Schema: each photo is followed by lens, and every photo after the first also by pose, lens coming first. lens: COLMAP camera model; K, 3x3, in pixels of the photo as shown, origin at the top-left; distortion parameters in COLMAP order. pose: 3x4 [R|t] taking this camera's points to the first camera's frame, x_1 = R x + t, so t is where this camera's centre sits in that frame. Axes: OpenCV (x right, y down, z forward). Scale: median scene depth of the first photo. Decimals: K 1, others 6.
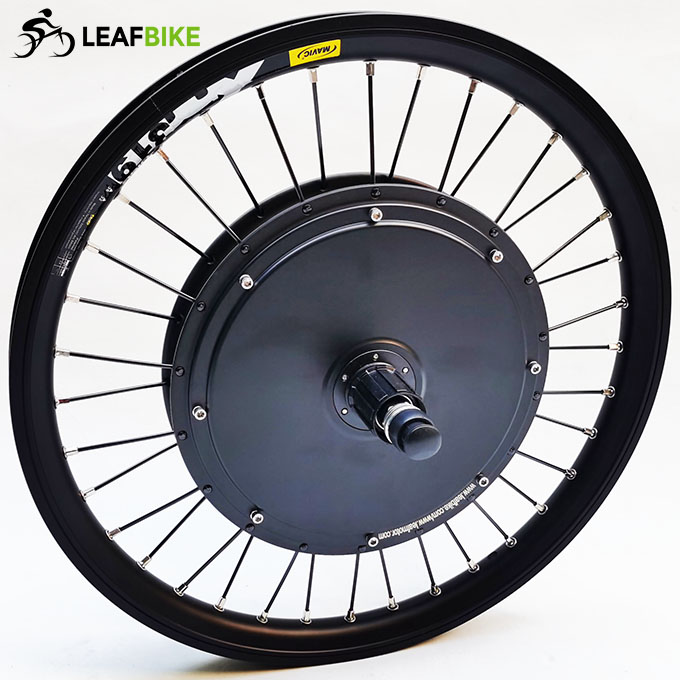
lens RADIAL K [[939.1, 0, 348.5], [0, 939.1, 339.6], [0, 0, 1]] dist [-0.010566, 0.003241]
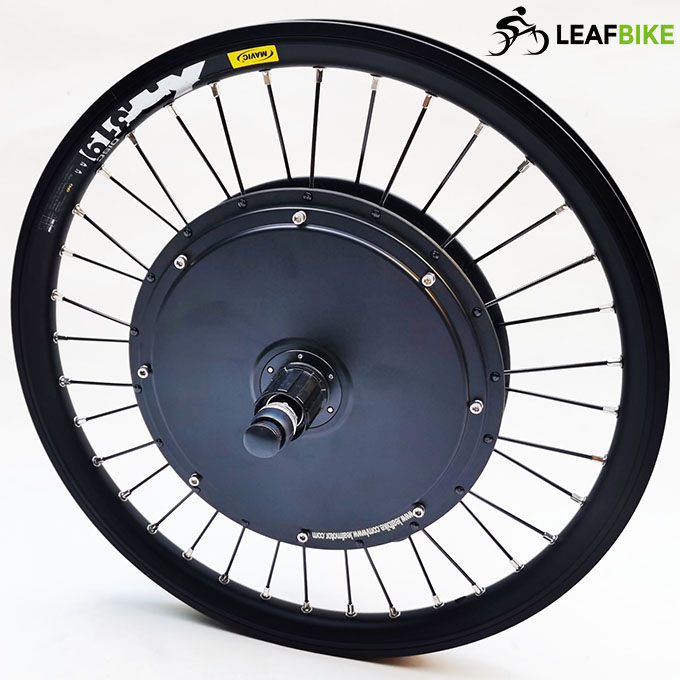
lens RADIAL K [[939.1, 0, 348.5], [0, 939.1, 339.6], [0, 0, 1]] dist [-0.010566, 0.003241]
pose [[0.853802, 0.196272, -0.482183, 0.587233], [-0.196447, 0.979201, 0.050733, -0.064688], [0.482111, 0.051407, 0.874601, 0.136813]]
